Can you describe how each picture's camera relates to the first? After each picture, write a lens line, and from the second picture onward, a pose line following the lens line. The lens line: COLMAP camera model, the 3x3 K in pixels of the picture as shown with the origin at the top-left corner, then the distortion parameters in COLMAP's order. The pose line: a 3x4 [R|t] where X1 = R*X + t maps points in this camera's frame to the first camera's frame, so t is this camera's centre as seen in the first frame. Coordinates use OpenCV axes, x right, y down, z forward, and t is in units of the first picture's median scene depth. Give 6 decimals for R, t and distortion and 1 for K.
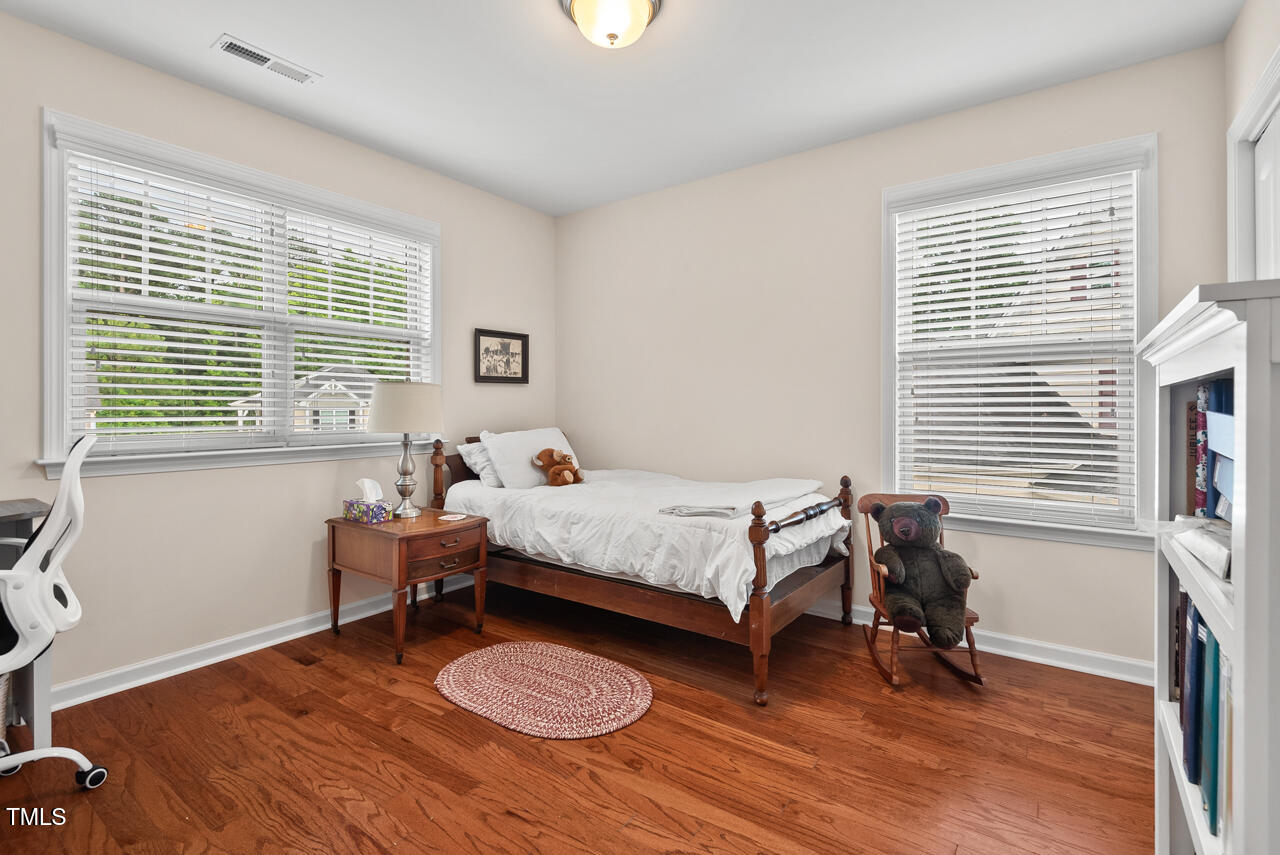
lens RADIAL K [[590.9, 0, 661.9], [0, 590.9, 403.4], [0, 0, 1]] dist [0.027942, -0.007305]
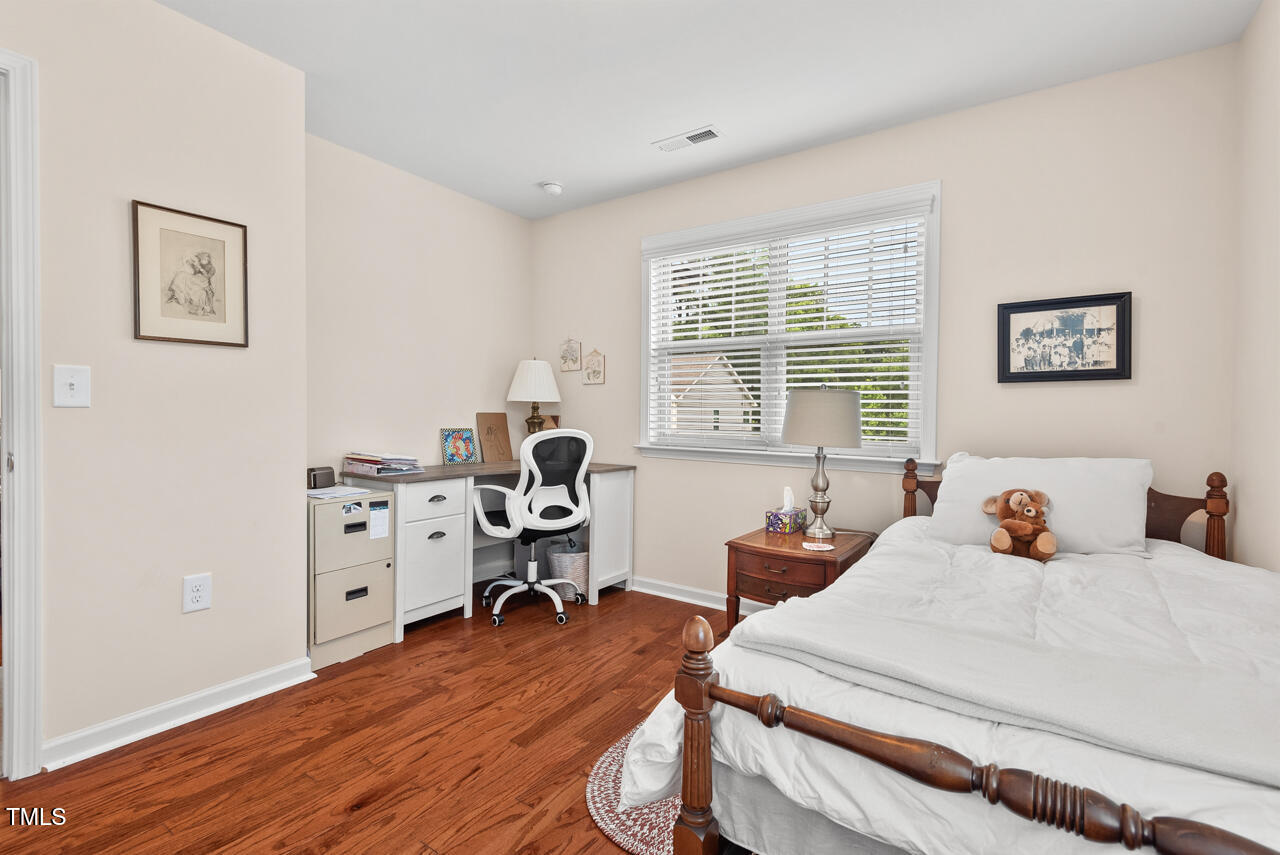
lens RADIAL K [[590.9, 0, 641.1], [0, 590.9, 425.3], [0, 0, 1]] dist [0.027942, -0.007305]
pose [[-0.012199, 0.019950, -0.999727, 0.508180], [-0.004702, 0.999789, 0.020009, 0.002289], [0.999915, 0.004945, -0.012103, 0.775611]]
